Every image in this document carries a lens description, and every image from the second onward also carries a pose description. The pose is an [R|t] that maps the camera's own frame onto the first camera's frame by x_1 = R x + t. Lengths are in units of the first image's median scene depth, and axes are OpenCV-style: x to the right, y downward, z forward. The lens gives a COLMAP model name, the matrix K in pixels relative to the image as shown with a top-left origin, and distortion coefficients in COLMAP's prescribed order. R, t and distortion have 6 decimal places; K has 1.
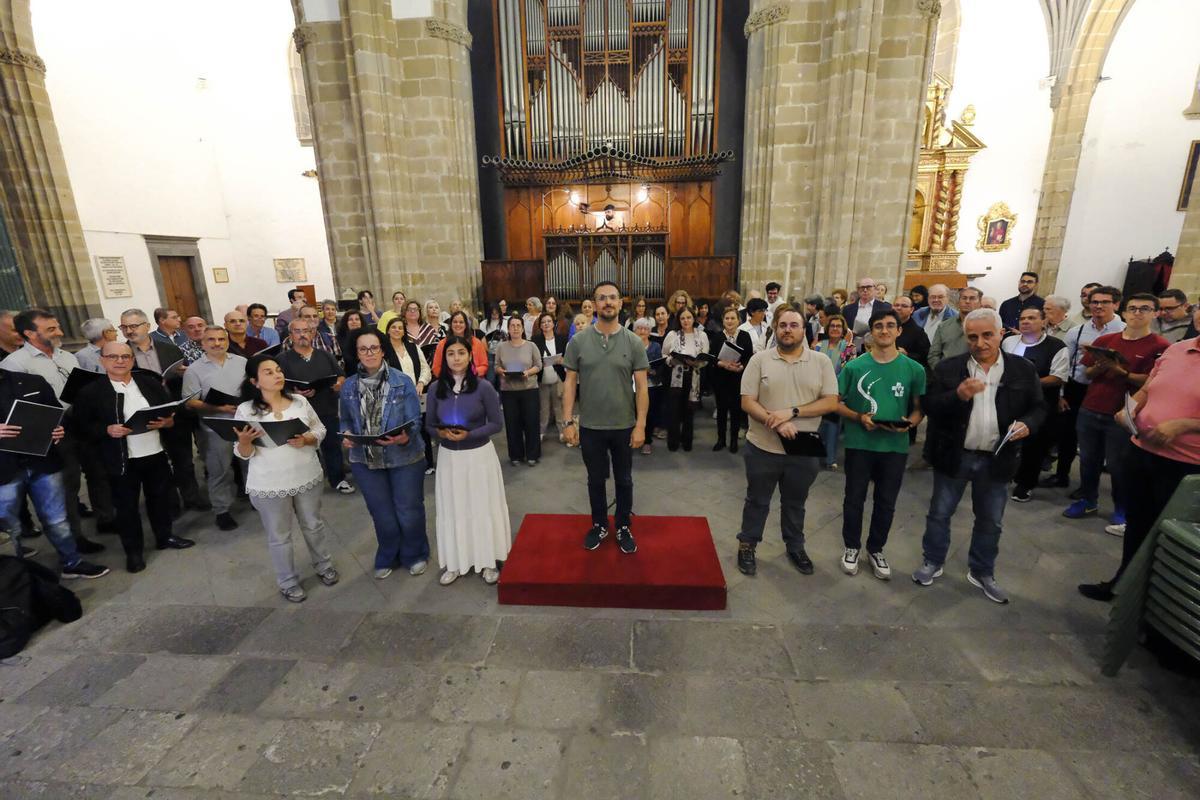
lens RADIAL K [[520.5, 0, 600.7], [0, 520.5, 398.9], [0, 0, 1]] dist [-0.007921, 0.002145]
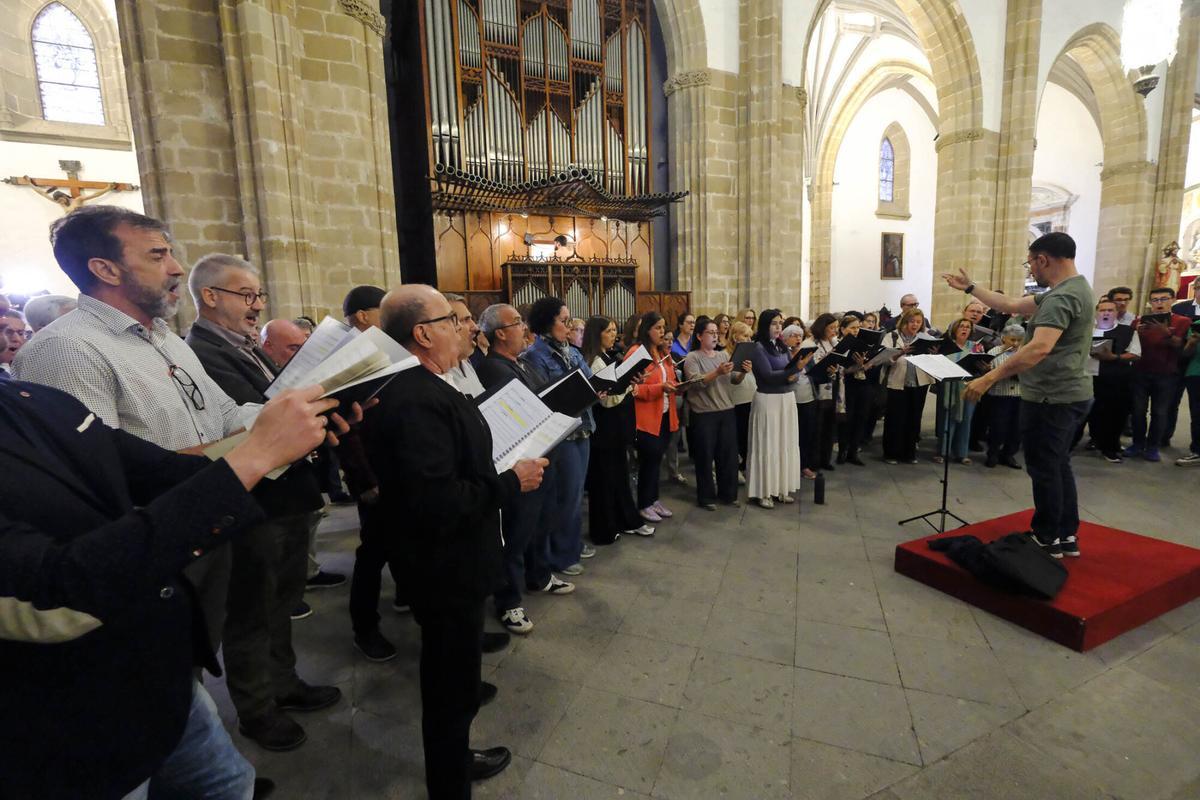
lens RADIAL K [[520.5, 0, 599.2], [0, 520.5, 399.8], [0, 0, 1]] dist [-0.007921, 0.002145]
pose [[0.887231, -0.068184, 0.456258, -0.364179], [0.129636, 0.986014, -0.104737, 0.014746], [-0.442736, 0.152074, 0.883662, 0.207092]]
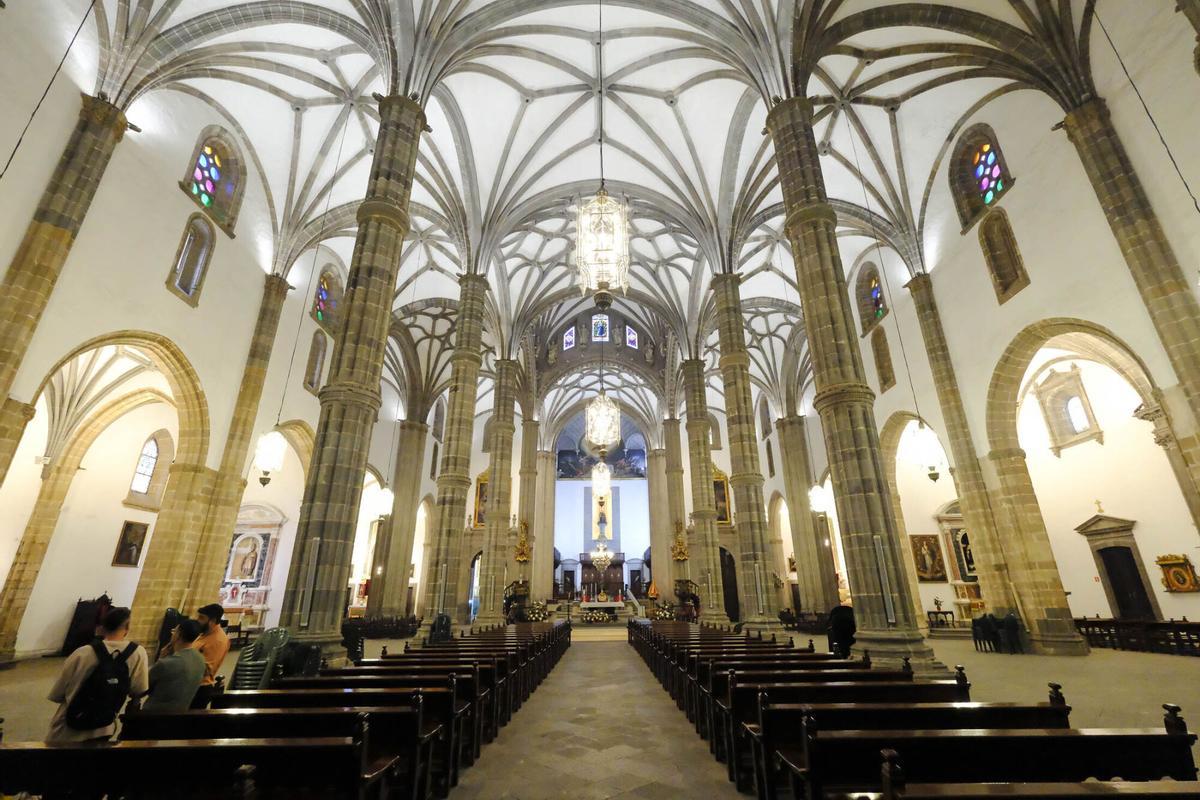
lens RADIAL K [[519.5, 0, 600.9], [0, 519.5, 398.8], [0, 0, 1]] dist [-0.003804, 0.000591]
pose [[-0.062712, 0.380403, 0.922692, -0.742525], [0.258188, 0.899224, -0.353180, 0.124539], [-0.964057, 0.216080, -0.154608, -0.303156]]
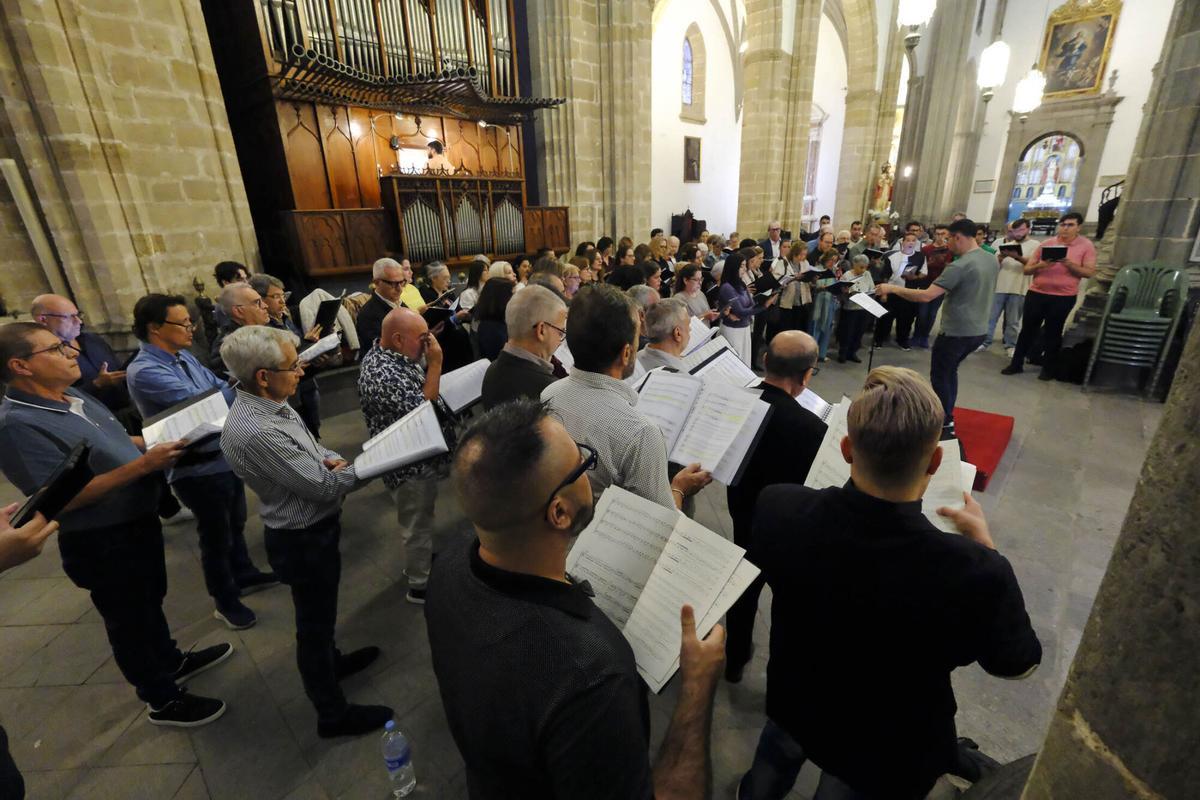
lens RADIAL K [[520.5, 0, 599.9], [0, 520.5, 399.3], [0, 0, 1]] dist [-0.007921, 0.002145]
pose [[0.633710, -0.257920, 0.729307, -0.523262], [0.209126, 0.964796, 0.159487, -0.059071], [-0.744767, 0.051448, 0.665338, 0.286319]]
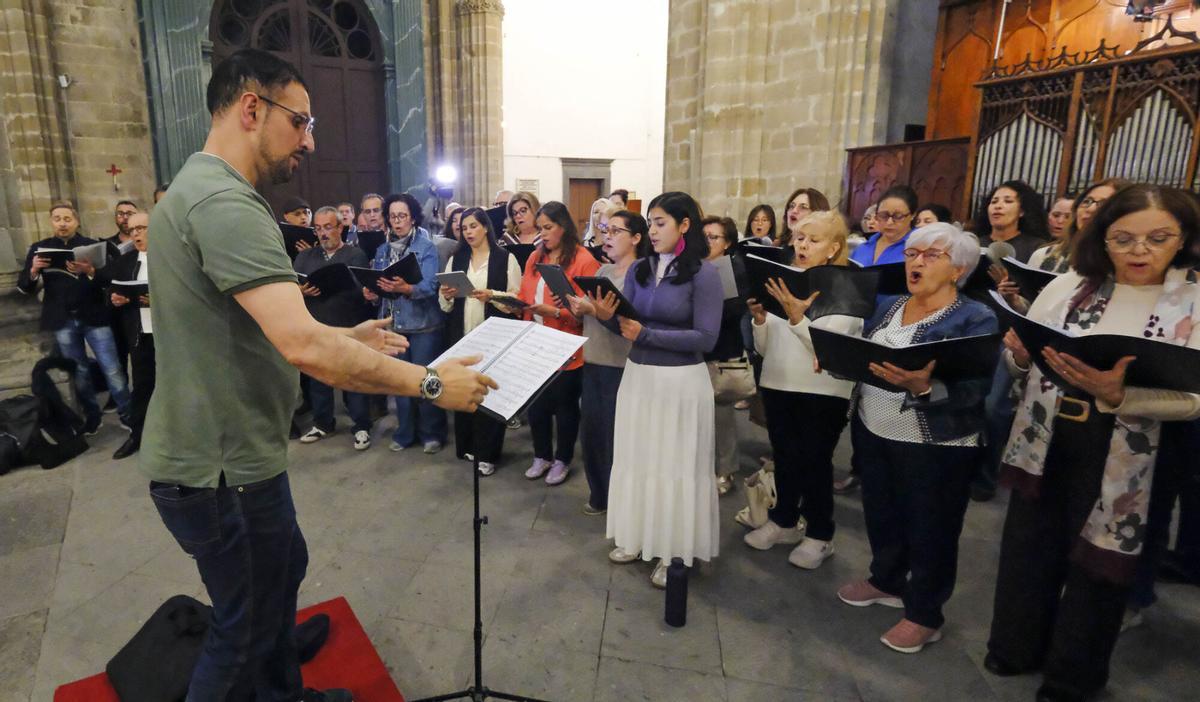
lens RADIAL K [[629.8, 0, 479.5], [0, 629.8, 339.6], [0, 0, 1]] dist [-0.005963, 0.002664]
pose [[0.540473, 0.167792, -0.824461, 0.149145], [-0.200464, 0.977373, 0.067499, -0.029839], [0.817131, 0.128793, 0.561879, 0.315807]]
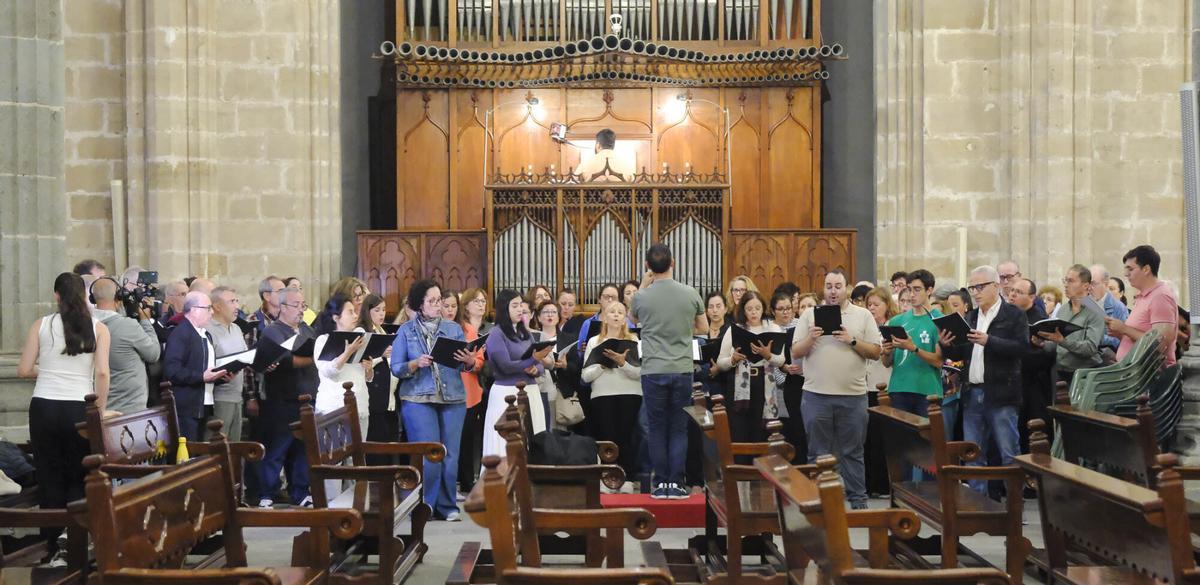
lens RADIAL K [[2763.0, 0, 595.3], [0, 2763.0, 374.9], [0, 0, 1]] dist [0.031209, 0.000000]
pose [[0.997492, 0.013520, 0.069476, -0.184985], [0.002125, 0.975423, -0.220330, 0.457983], [-0.070747, 0.219925, 0.972948, -1.581707]]
